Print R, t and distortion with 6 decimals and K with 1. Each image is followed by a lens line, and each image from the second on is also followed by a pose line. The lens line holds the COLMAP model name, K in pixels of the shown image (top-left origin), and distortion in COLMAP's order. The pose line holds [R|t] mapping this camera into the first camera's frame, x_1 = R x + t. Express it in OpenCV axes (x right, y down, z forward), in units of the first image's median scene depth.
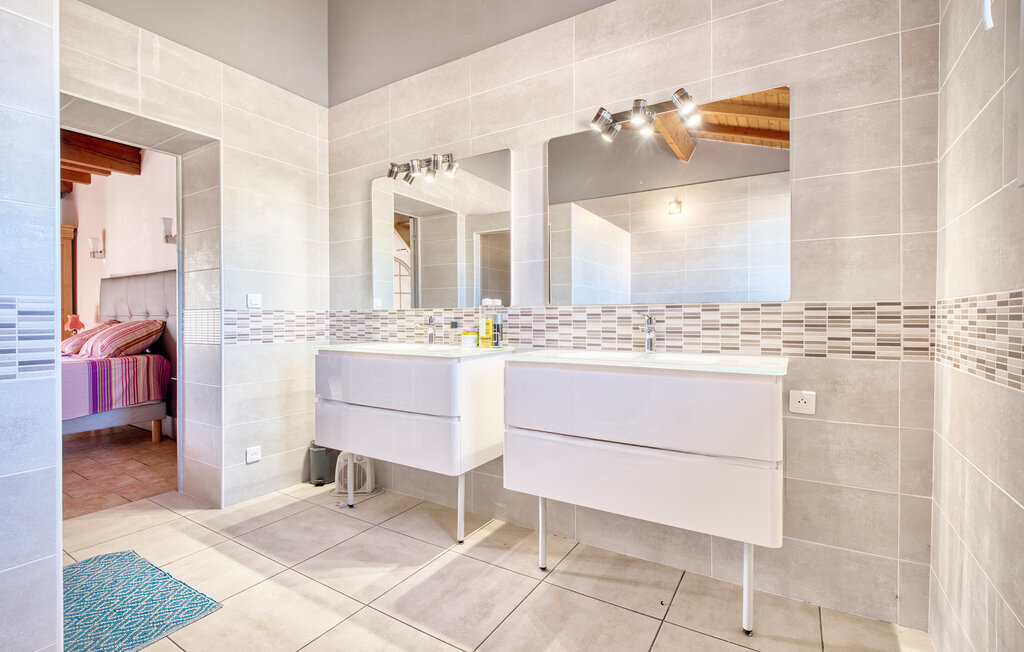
lens RADIAL K [[458.6, 0, 506.4], [0, 458.6, 325.7], [0, 0, 1]] dist [-0.009884, -0.005184]
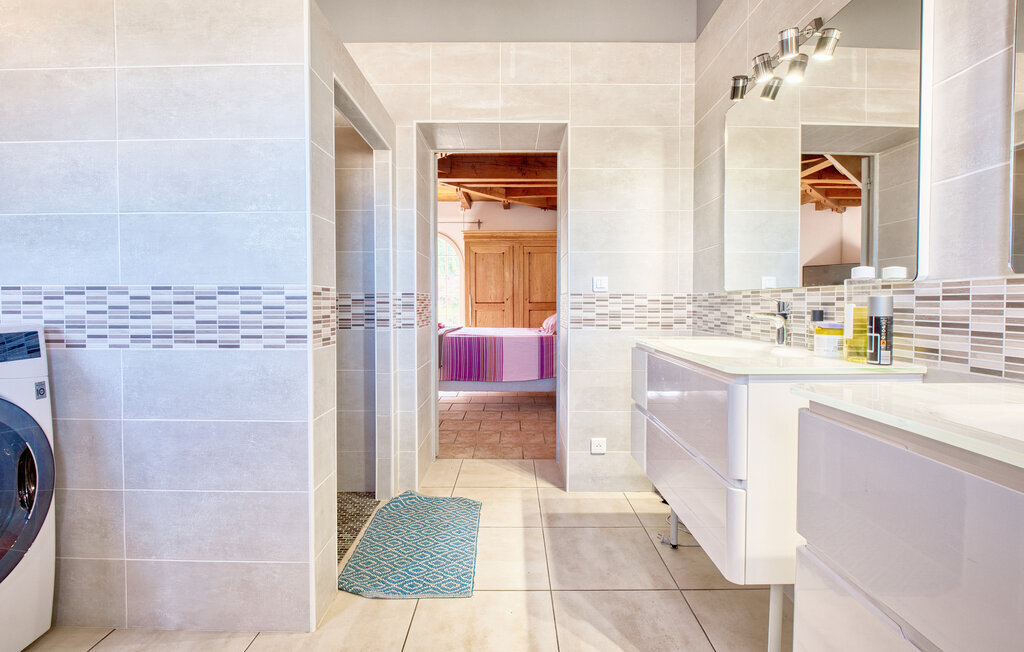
lens RADIAL K [[458.6, 0, 521.2], [0, 458.6, 316.0], [0, 0, 1]] dist [-0.009884, -0.005184]
pose [[0.540525, 0.027858, -0.840867, 0.177993], [-0.017898, 0.999606, 0.021612, -0.007325], [0.841138, 0.003368, 0.540811, 0.404181]]
